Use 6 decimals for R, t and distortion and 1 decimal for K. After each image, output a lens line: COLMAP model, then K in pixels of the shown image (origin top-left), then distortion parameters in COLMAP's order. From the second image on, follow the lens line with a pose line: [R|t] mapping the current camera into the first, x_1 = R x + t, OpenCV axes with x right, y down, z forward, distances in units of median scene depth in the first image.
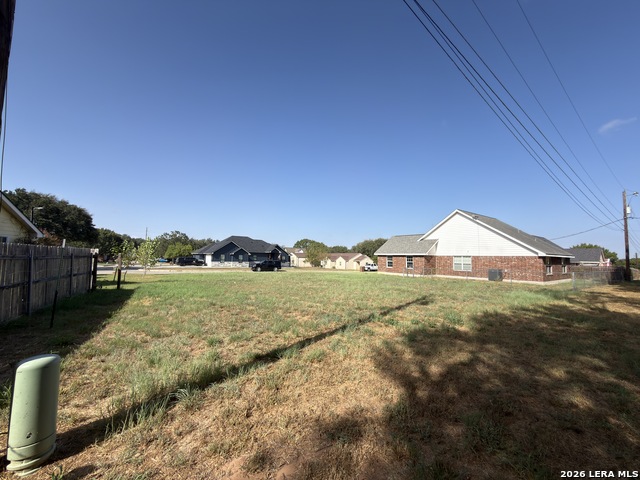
lens RADIAL K [[259.5, 0, 324.2], [0, 259.5, 239.8], [0, 0, 1]] dist [-0.000653, 0.000447]
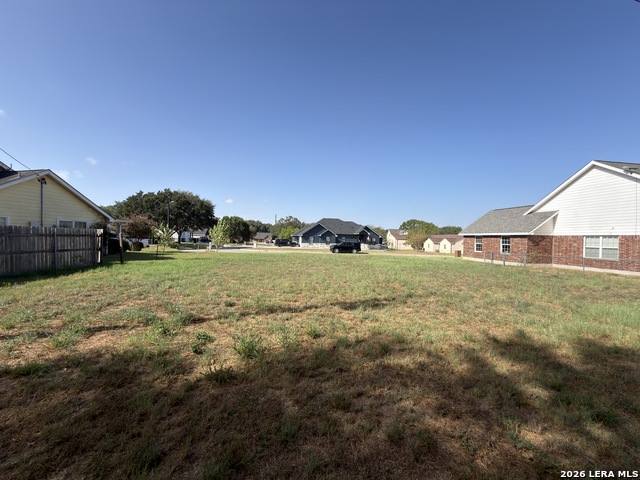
lens RADIAL K [[259.5, 0, 316.3], [0, 259.5, 242.0], [0, 0, 1]] dist [-0.000653, 0.000447]
pose [[0.895203, 0.005365, -0.445627, 0.102904], [0.028579, 0.997178, 0.069416, 0.007381], [0.444742, -0.074877, 0.892523, 0.072609]]
